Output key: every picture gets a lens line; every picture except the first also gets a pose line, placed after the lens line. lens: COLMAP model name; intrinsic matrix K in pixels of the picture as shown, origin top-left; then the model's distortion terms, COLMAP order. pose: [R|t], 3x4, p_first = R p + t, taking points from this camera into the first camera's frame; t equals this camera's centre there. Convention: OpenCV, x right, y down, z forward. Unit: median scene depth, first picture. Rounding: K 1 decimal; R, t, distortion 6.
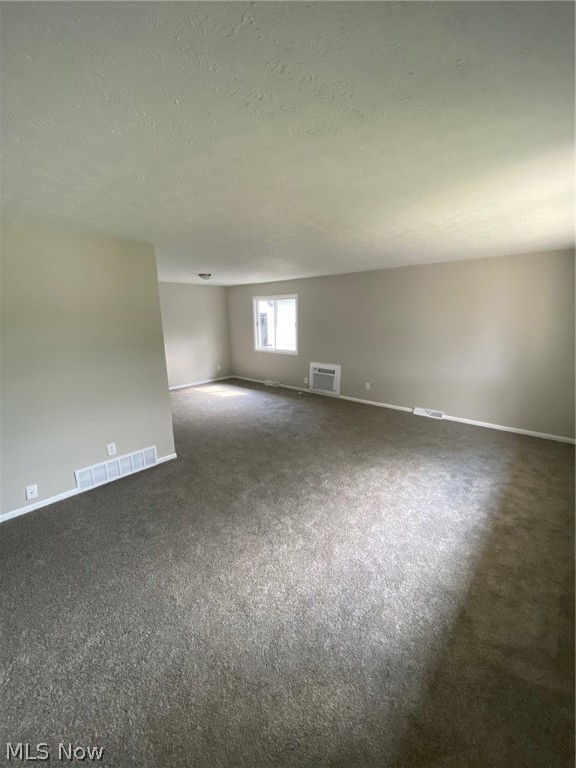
lens RADIAL K [[305.4, 0, 285.6], [0, 305.4, 385.6], [0, 0, 1]] dist [-0.000306, -0.000377]
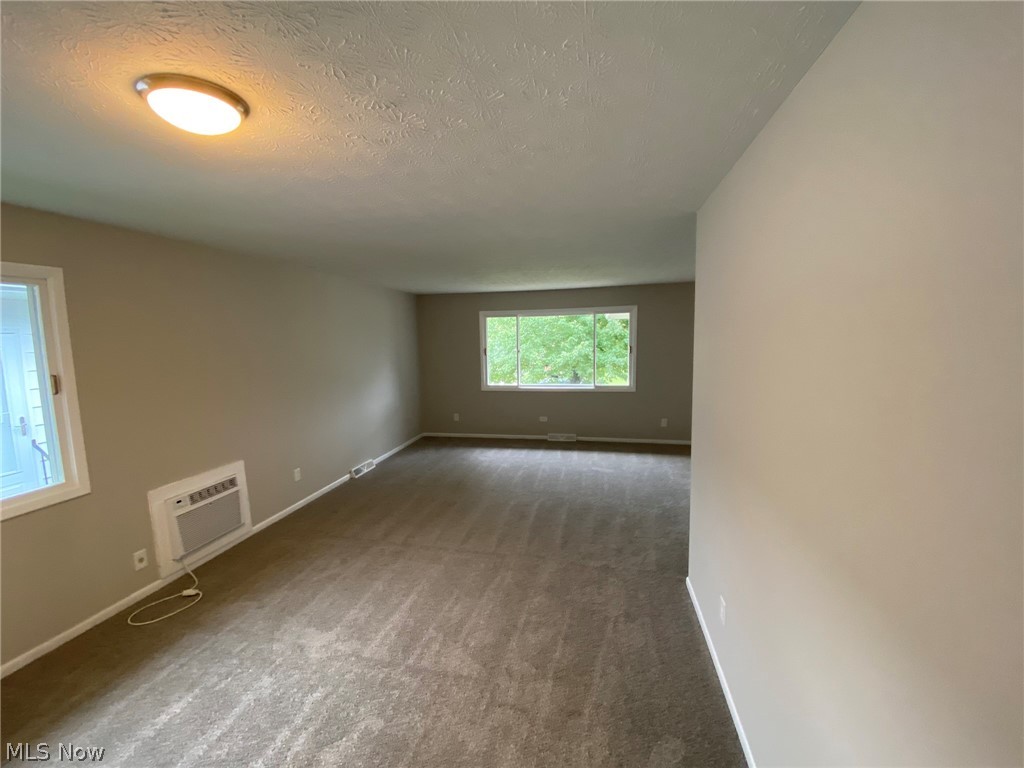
lens RADIAL K [[419.4, 0, 511.6], [0, 419.4, 381.4], [0, 0, 1]] dist [0.029448, -0.024173]
pose [[-0.515328, -0.067908, 0.854298, -0.517123], [0.212856, 0.955476, 0.204349, -0.213734], [-0.830138, 0.287149, -0.477929, 0.946404]]
